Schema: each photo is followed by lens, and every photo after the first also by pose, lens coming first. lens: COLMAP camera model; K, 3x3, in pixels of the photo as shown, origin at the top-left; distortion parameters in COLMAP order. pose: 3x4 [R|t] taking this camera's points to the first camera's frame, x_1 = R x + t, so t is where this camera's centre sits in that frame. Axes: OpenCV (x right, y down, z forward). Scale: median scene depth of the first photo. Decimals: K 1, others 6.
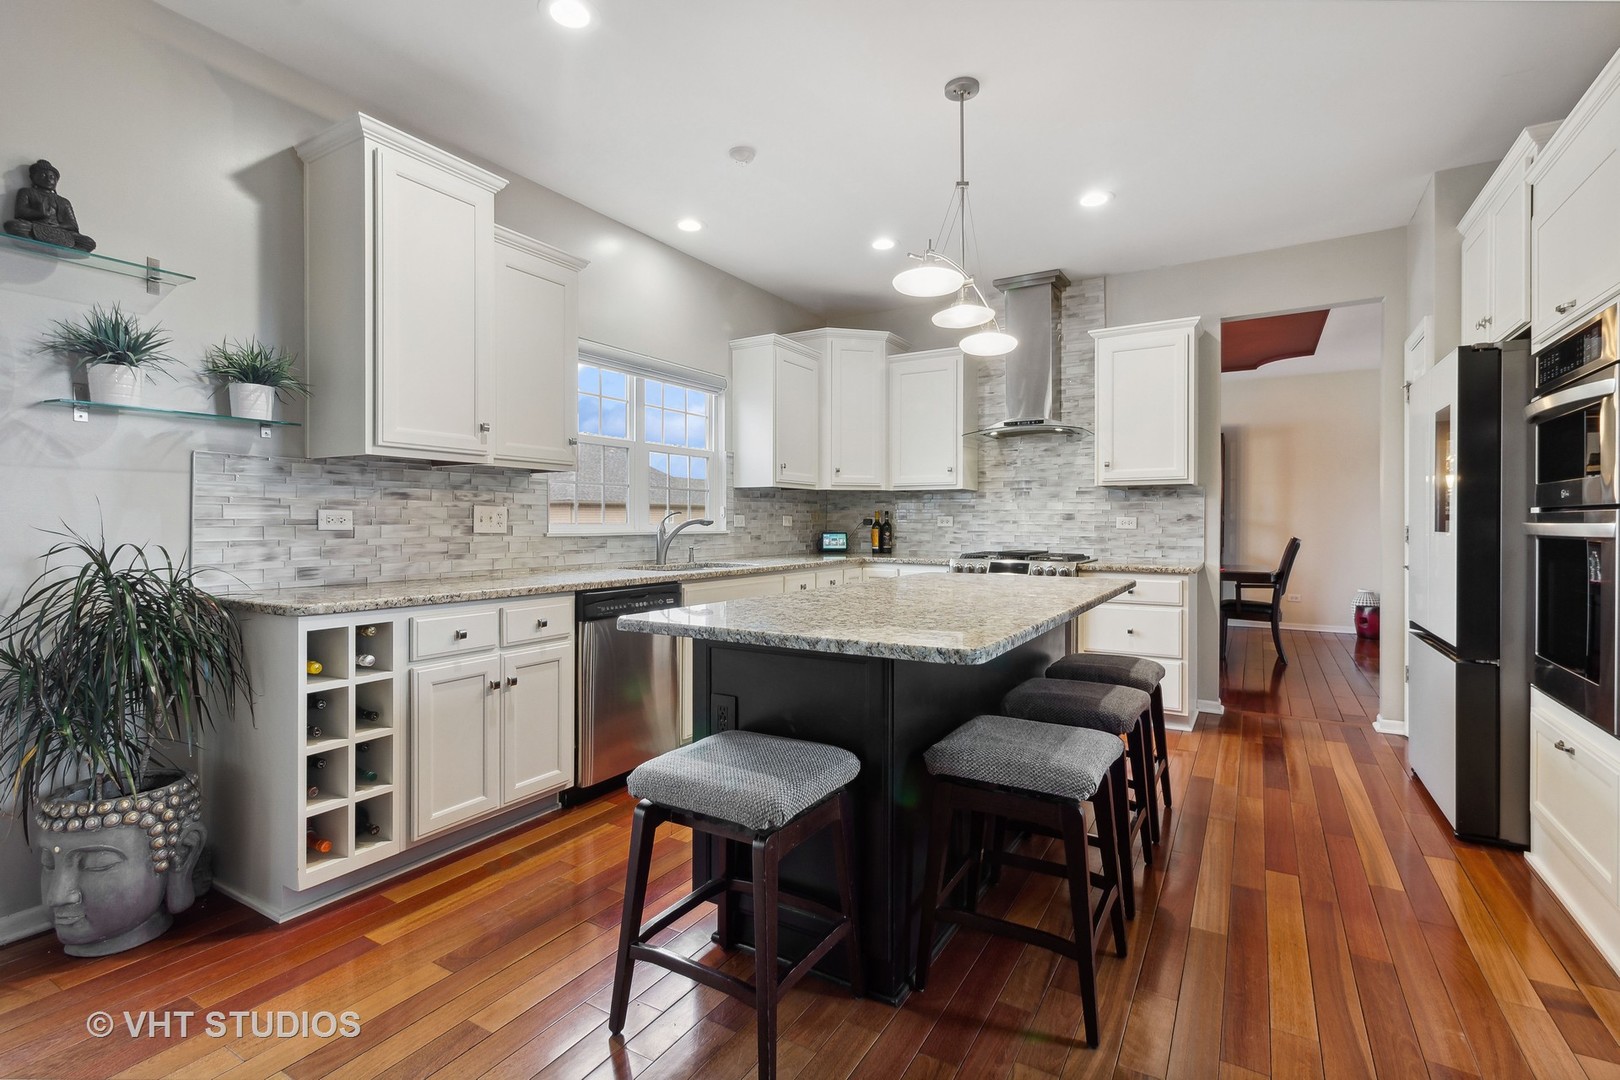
lens RADIAL K [[758.6, 0, 798.8], [0, 758.6, 527.8], [0, 0, 1]] dist [0.003752, 0.003270]
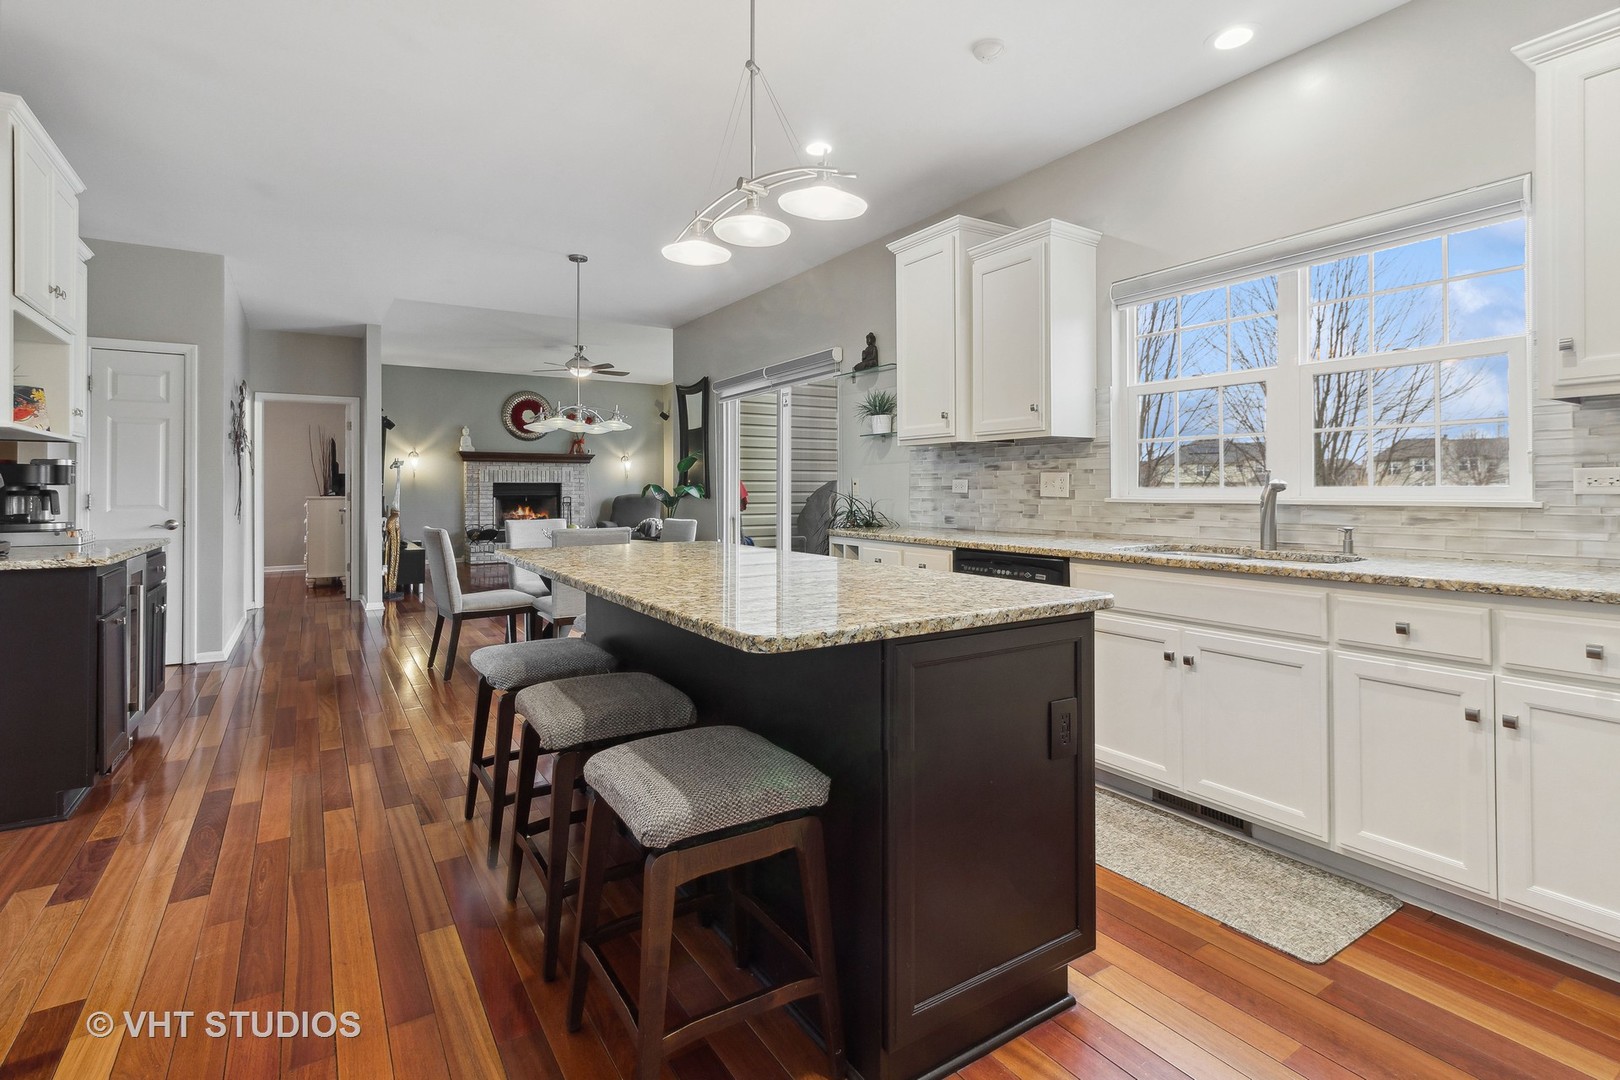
lens RADIAL K [[758.6, 0, 810.4], [0, 758.6, 496.6], [0, 0, 1]] dist [0.003752, 0.003270]
pose [[-0.418329, 0.010771, -0.908232, 0.804133], [-0.001228, 0.999922, 0.012424, -0.007219], [0.908295, 0.006313, -0.418283, 1.220374]]
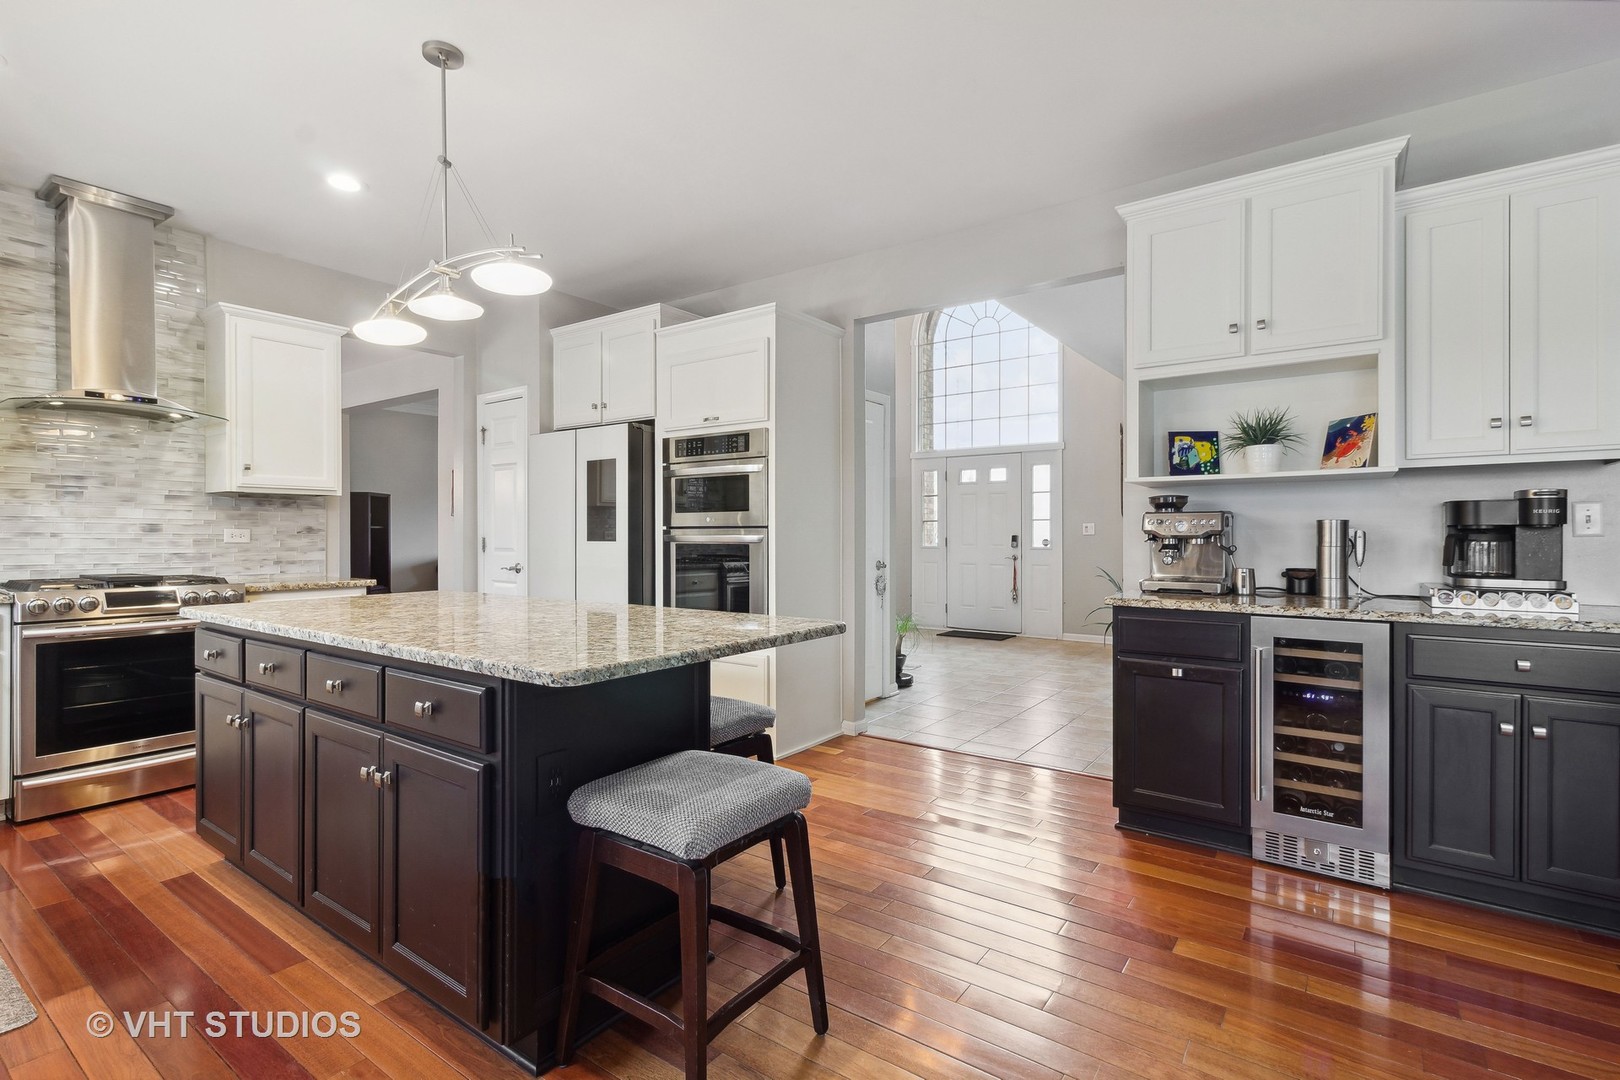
lens RADIAL K [[758.6, 0, 818.3], [0, 758.6, 532.2], [0, 0, 1]] dist [0.003752, 0.003270]
pose [[0.071228, 0.003132, 0.997455, -0.571651], [0.006355, 0.999973, -0.003593, -0.004784], [-0.997440, 0.006595, 0.071206, 0.431947]]
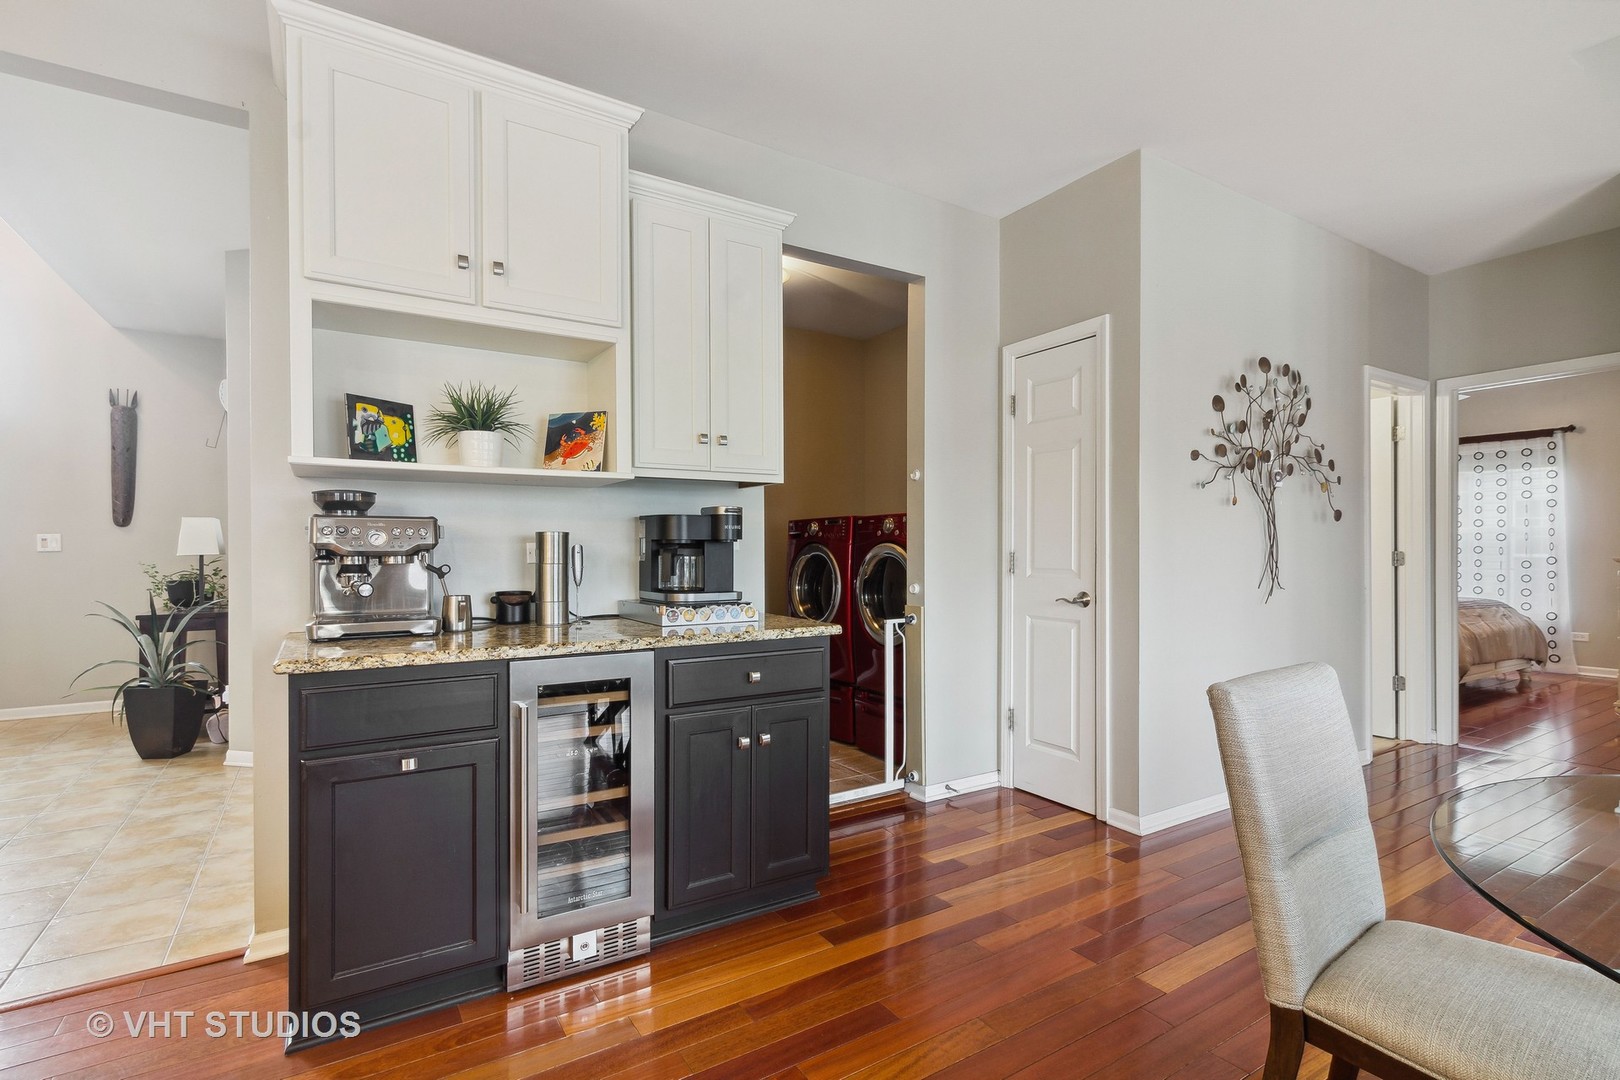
lens RADIAL K [[758.6, 0, 800.4], [0, 758.6, 549.5], [0, 0, 1]] dist [0.003752, 0.003270]
pose [[-0.894590, 0.001143, 0.446887, -0.189175], [0.005226, 0.999955, 0.007905, -0.006057], [-0.446858, 0.009407, -0.894555, 0.454613]]
